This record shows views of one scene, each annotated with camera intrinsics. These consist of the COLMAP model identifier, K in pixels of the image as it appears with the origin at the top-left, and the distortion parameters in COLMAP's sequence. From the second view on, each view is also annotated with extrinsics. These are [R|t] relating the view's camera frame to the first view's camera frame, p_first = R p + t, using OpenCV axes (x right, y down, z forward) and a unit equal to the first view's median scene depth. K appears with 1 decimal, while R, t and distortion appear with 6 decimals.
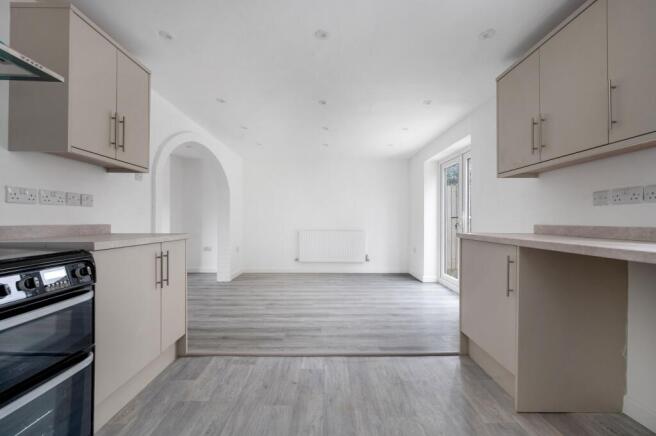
lens RADIAL K [[261.7, 0, 328.1], [0, 261.7, 220.0], [0, 0, 1]] dist [-0.004370, 0.000145]
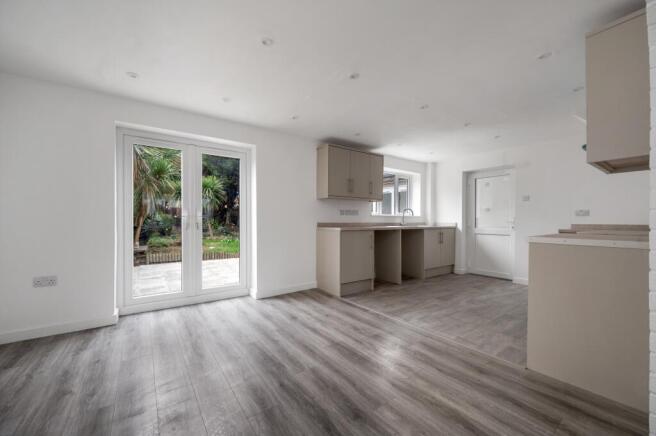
lens RADIAL K [[261.7, 0, 328.1], [0, 261.7, 221.5], [0, 0, 1]] dist [-0.004370, 0.000145]
pose [[-0.573129, -0.007856, 0.819427, -1.169136], [-0.005962, 0.999968, 0.005417, -0.002612], [-0.819443, -0.001780, -0.573157, 2.765412]]
